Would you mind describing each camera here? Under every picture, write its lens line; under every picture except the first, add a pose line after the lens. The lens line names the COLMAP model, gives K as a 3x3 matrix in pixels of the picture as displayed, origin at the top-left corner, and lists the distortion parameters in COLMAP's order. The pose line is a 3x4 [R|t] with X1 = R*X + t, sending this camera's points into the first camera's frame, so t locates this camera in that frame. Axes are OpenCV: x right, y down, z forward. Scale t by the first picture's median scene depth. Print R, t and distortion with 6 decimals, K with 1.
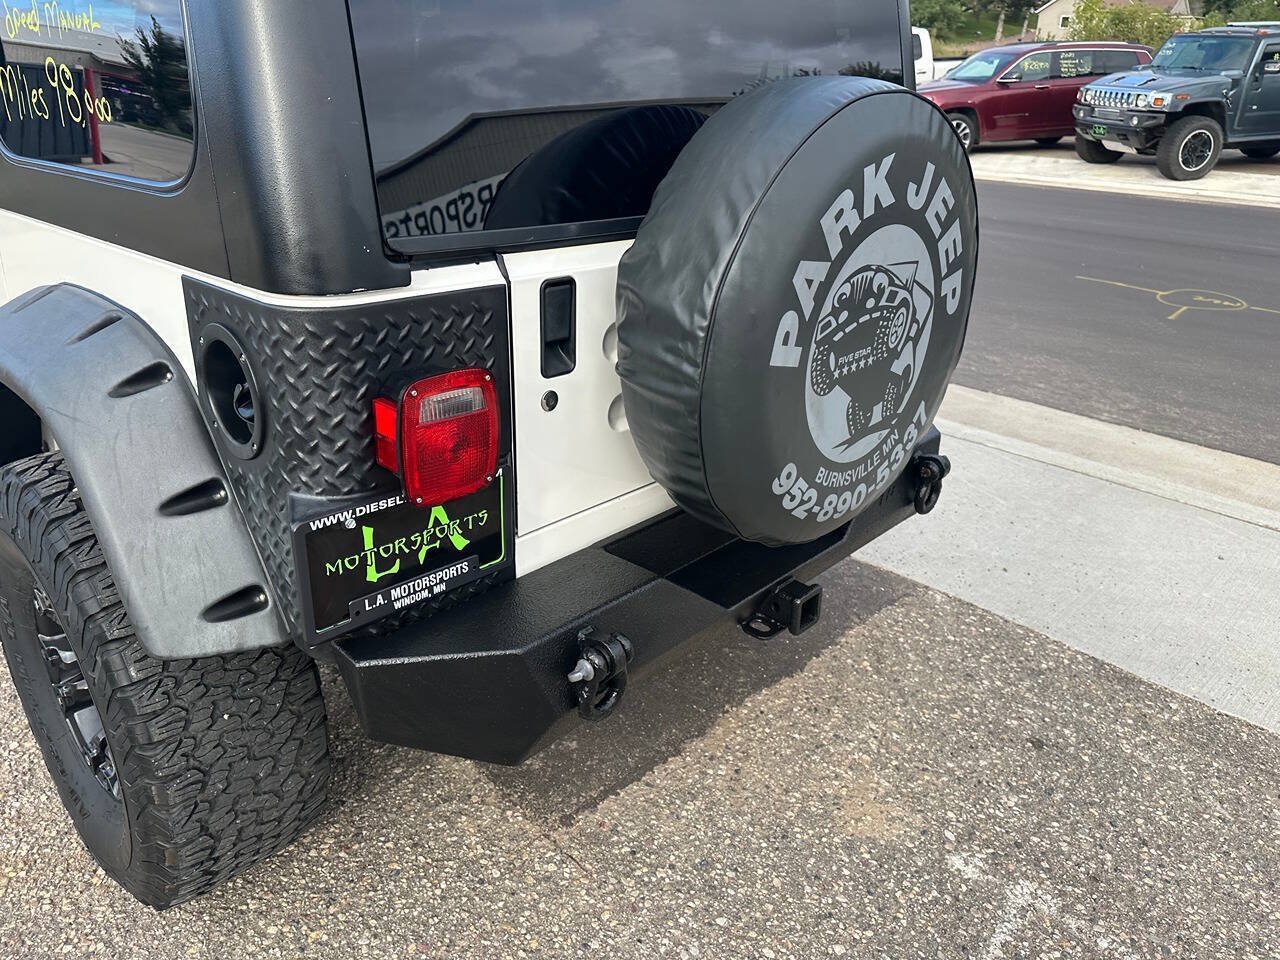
lens RADIAL K [[879.1, 0, 637.0], [0, 879.1, 469.5], [0, 0, 1]] dist [0.171179, -0.262605]
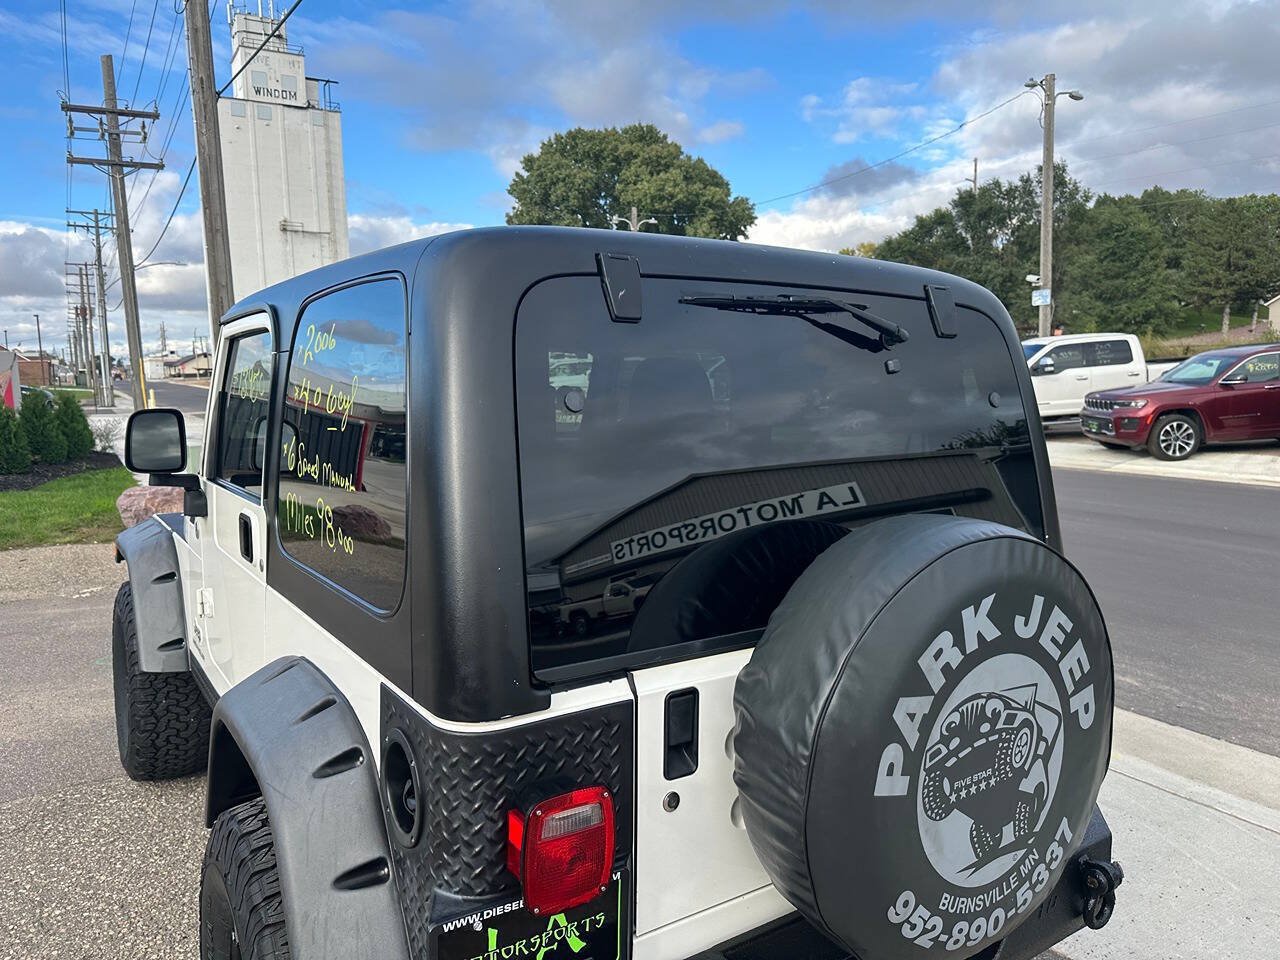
lens RADIAL K [[900.6, 0, 626.5], [0, 900.6, 478.9], [0, 0, 1]] dist [0.045080, -0.050182]
pose [[0.972444, 0.000408, -0.233136, 0.107612], [-0.068210, 0.956738, -0.282843, -0.142239], [0.222935, 0.290951, 0.930402, -0.155888]]
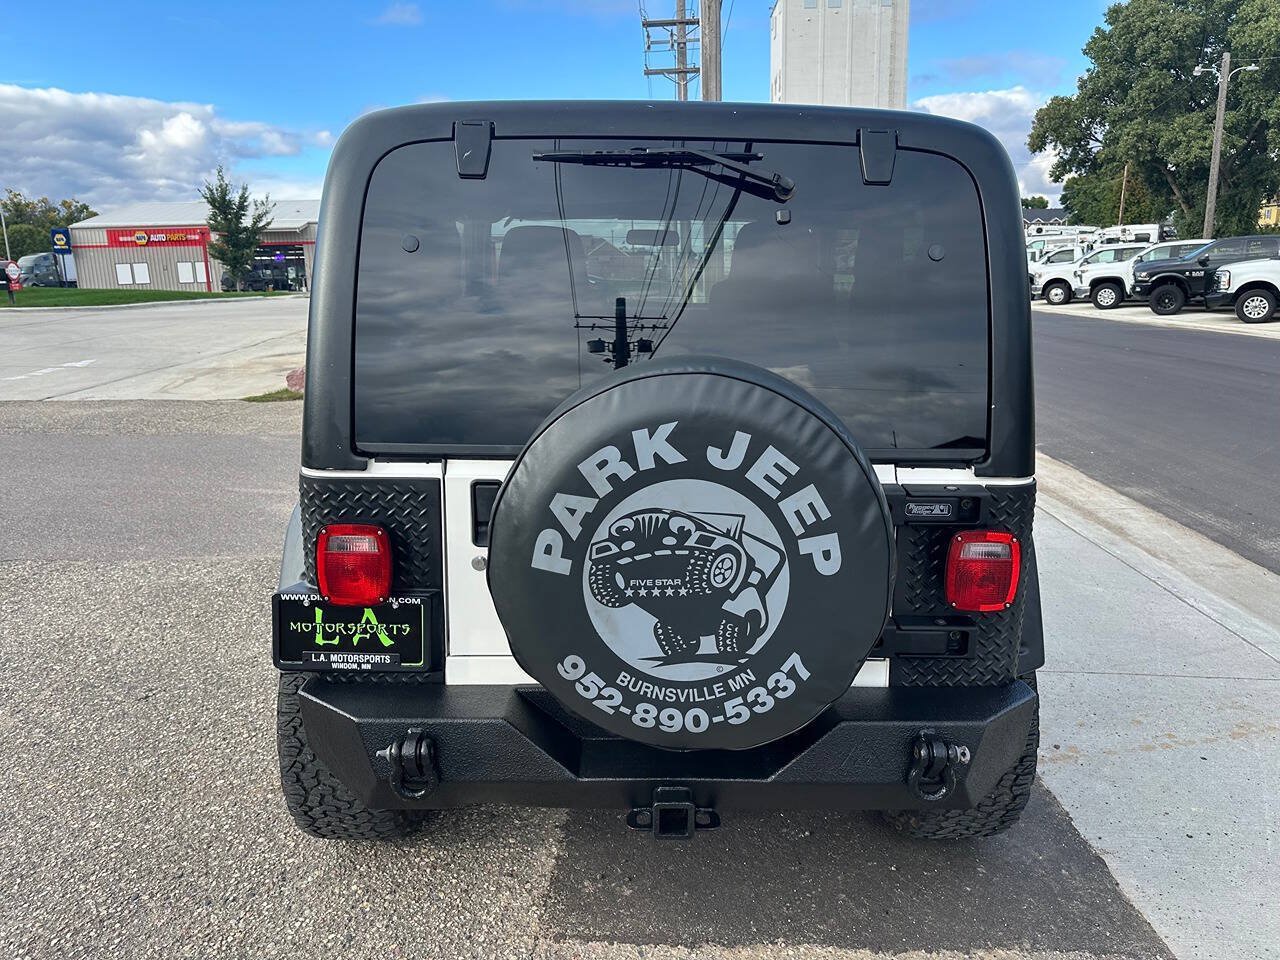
lens RADIAL K [[899.1, 0, 644.4], [0, 899.1, 471.9], [0, 0, 1]] dist [0.093271, -0.116172]
pose [[0.695176, 0.134761, -0.706095, 1.093599], [-0.270692, 0.959041, -0.083469, -0.172736], [0.665925, 0.249160, 0.703181, 0.141550]]
